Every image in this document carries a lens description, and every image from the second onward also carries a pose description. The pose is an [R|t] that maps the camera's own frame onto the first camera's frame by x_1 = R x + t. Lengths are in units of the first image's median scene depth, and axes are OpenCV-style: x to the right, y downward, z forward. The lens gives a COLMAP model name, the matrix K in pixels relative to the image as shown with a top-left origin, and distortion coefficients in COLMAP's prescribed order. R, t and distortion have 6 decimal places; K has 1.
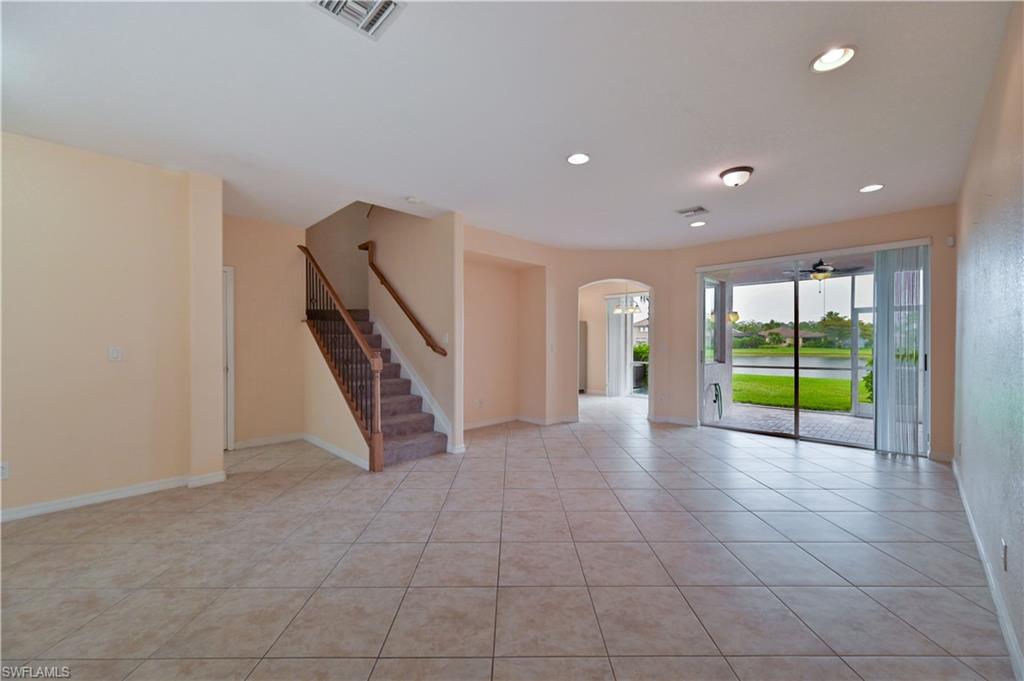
lens RADIAL K [[400.6, 0, 510.7], [0, 400.6, 342.8], [0, 0, 1]] dist [-0.000070, 0.000301]
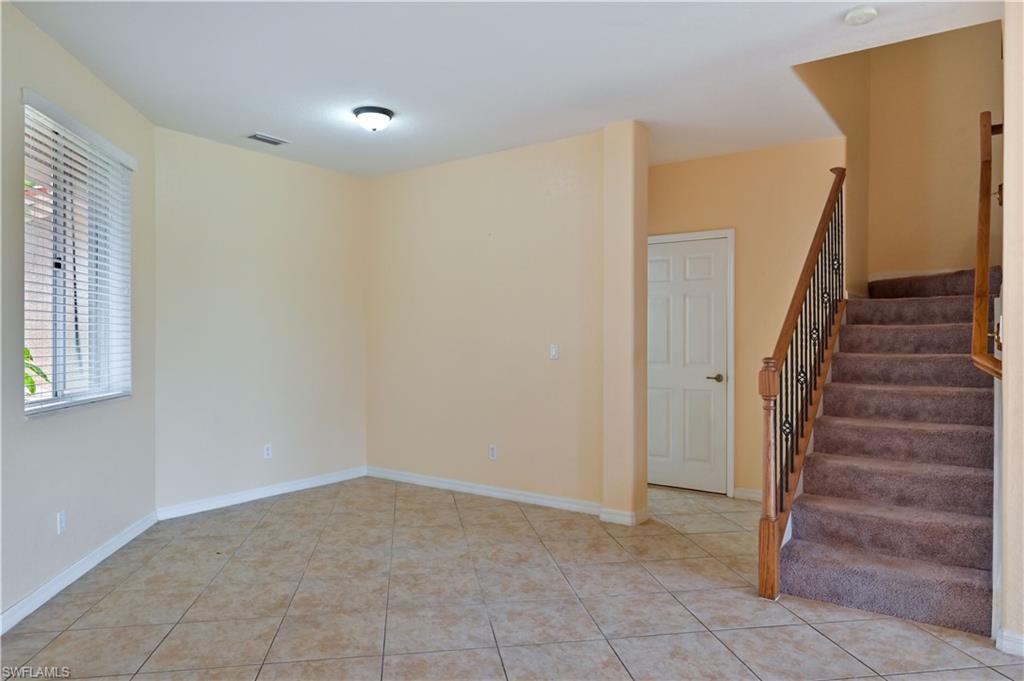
lens RADIAL K [[666.6, 0, 516.3], [0, 666.6, 341.1], [0, 0, 1]] dist [-0.000506, -0.000239]
pose [[0.168459, 0.005522, -0.985693, 0.368159], [-0.003609, 0.999981, 0.004985, -0.002765], [0.985702, 0.002717, 0.168476, 0.456376]]
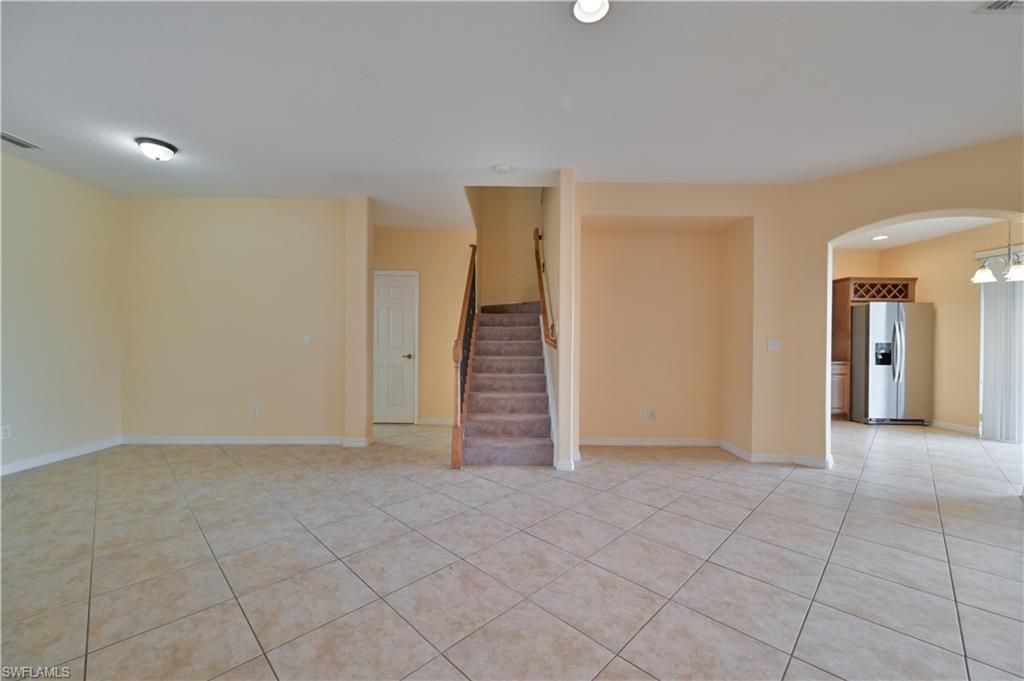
lens RADIAL K [[400.6, 0, 510.7], [0, 400.6, 342.8], [0, 0, 1]] dist [-0.000070, 0.000301]
pose [[0.715590, 0.007590, -0.698479, 0.343576], [-0.009114, 0.999957, 0.001529, 0.020492], [0.698461, 0.005272, 0.715629, 0.348174]]
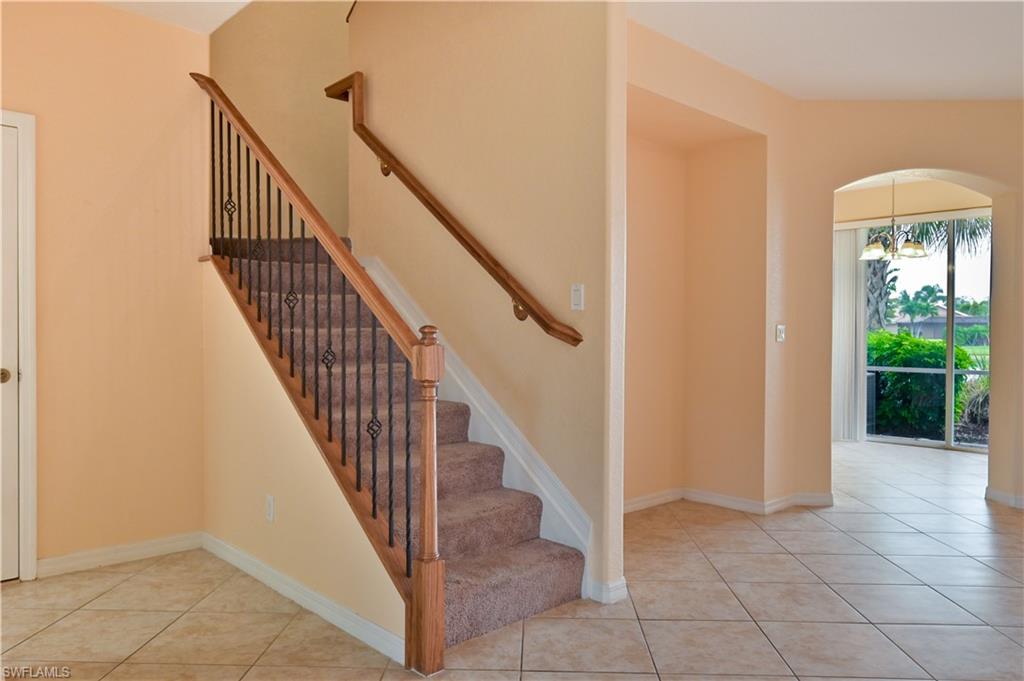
lens RADIAL K [[713.9, 0, 512.0], [0, 713.9, 340.5], [0, 0, 1]] dist [-0.000493, -0.000279]
pose [[0.999468, 0.005610, -0.032140, -0.202768], [-0.005342, 0.999950, 0.008398, 0.023531], [0.032186, -0.008222, 0.999448, 0.318479]]
